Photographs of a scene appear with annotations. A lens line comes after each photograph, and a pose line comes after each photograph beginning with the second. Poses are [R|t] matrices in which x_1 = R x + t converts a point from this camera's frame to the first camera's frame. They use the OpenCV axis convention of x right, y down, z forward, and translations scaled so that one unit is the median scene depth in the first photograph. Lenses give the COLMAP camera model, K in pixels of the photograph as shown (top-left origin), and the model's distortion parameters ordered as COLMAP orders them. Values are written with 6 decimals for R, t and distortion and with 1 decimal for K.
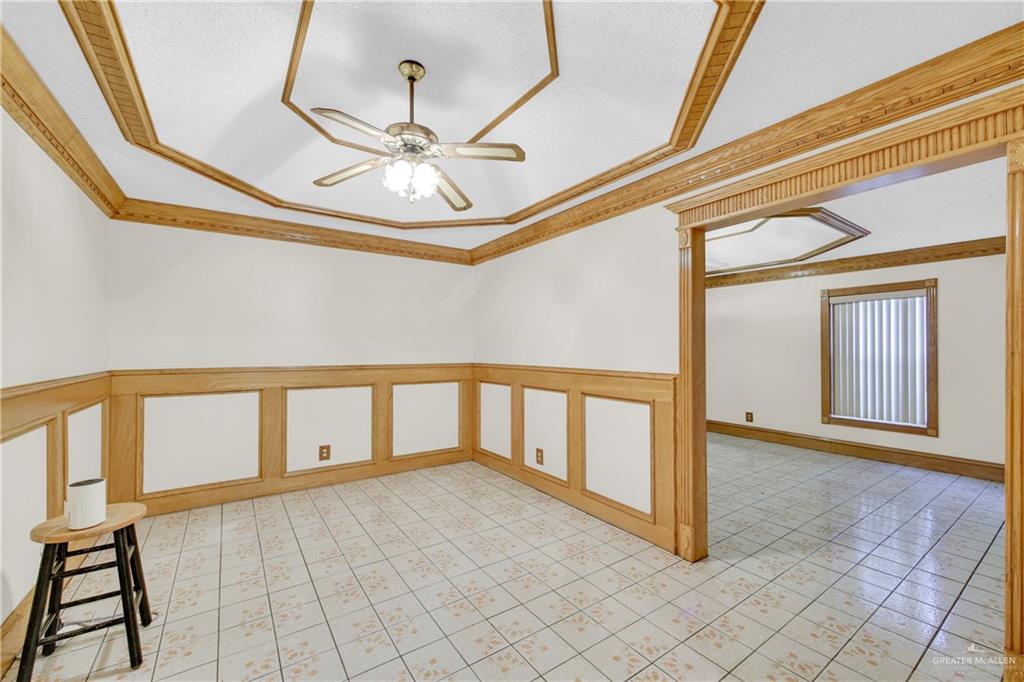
lens RADIAL K [[411.9, 0, 504.5], [0, 411.9, 340.5], [0, 0, 1]] dist [-0.026115, 0.001158]
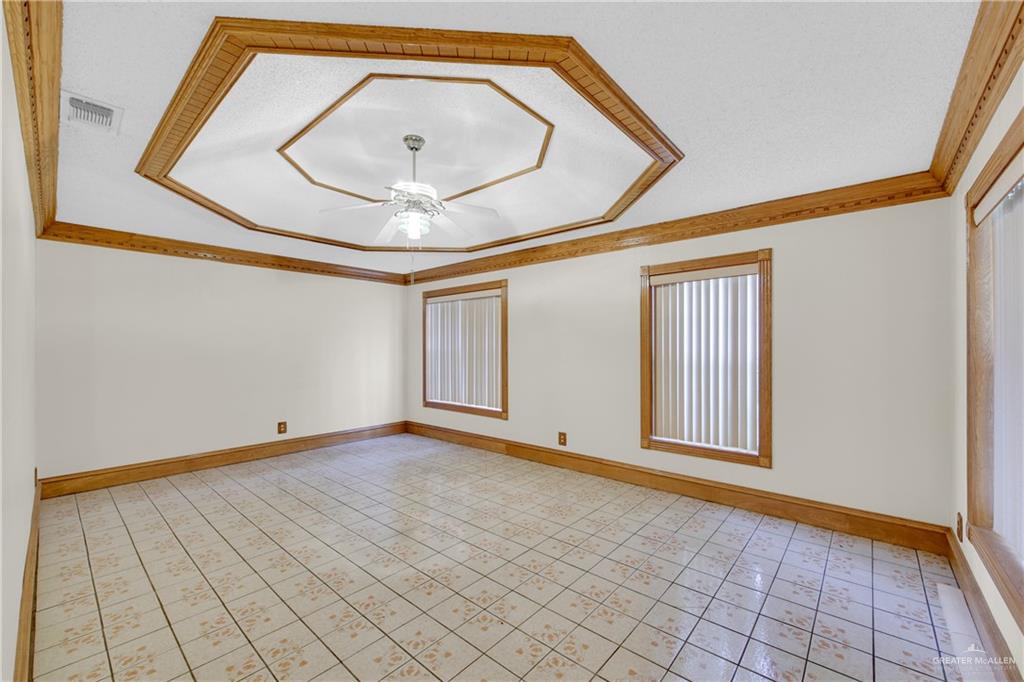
lens RADIAL K [[411.9, 0, 519.1], [0, 411.9, 343.4], [0, 0, 1]] dist [-0.026115, 0.001158]
pose [[0.967116, -0.001850, 0.254329, 0.398273], [-0.000226, 0.999967, 0.008134, 0.008652], [-0.254336, -0.007924, 0.967084, 0.353801]]
